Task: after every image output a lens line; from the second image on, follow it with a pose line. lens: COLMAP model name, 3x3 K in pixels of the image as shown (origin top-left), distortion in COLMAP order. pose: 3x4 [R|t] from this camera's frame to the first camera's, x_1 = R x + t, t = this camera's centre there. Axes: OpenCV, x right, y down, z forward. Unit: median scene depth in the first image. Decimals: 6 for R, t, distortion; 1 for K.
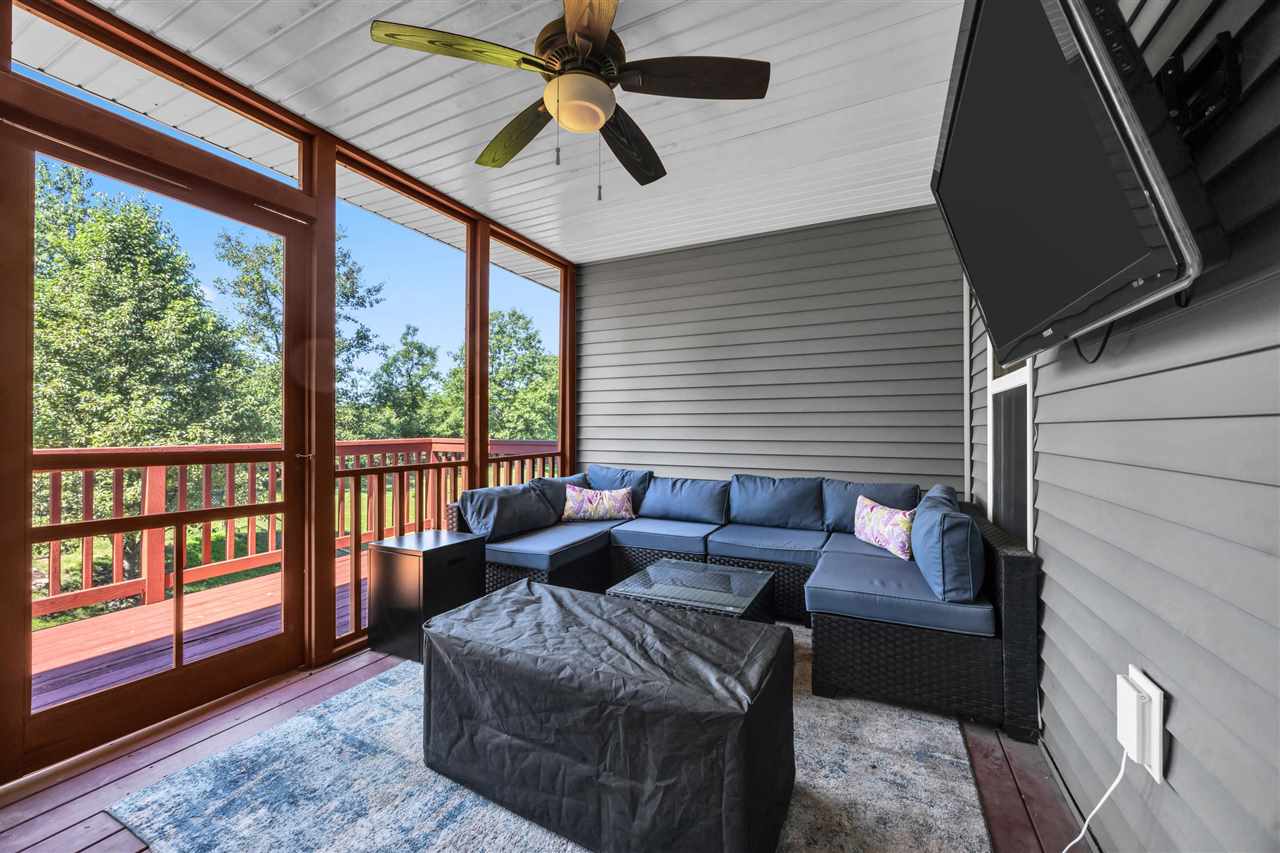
lens RADIAL K [[489.0, 0, 640.0], [0, 489.0, 426.5], [0, 0, 1]] dist [-0.001778, -0.000133]
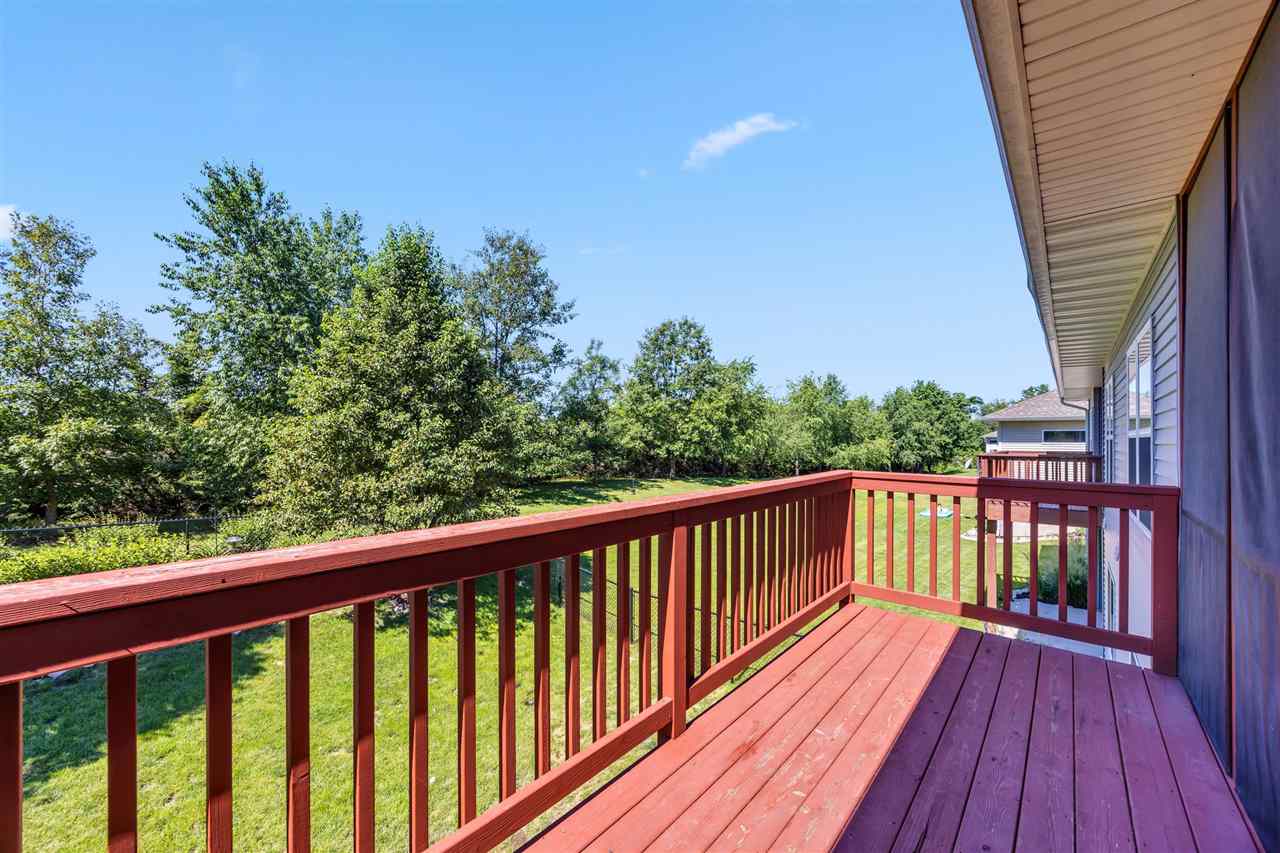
lens RADIAL K [[489.2, 0, 639.5], [0, 489.2, 435.0], [0, 0, 1]] dist [-0.002394, -0.000289]
pose [[0.964014, -0.001734, -0.265844, -0.129763], [0.001115, 0.999996, -0.002479, -0.006320], [0.265847, 0.002093, 0.964013, 0.051311]]
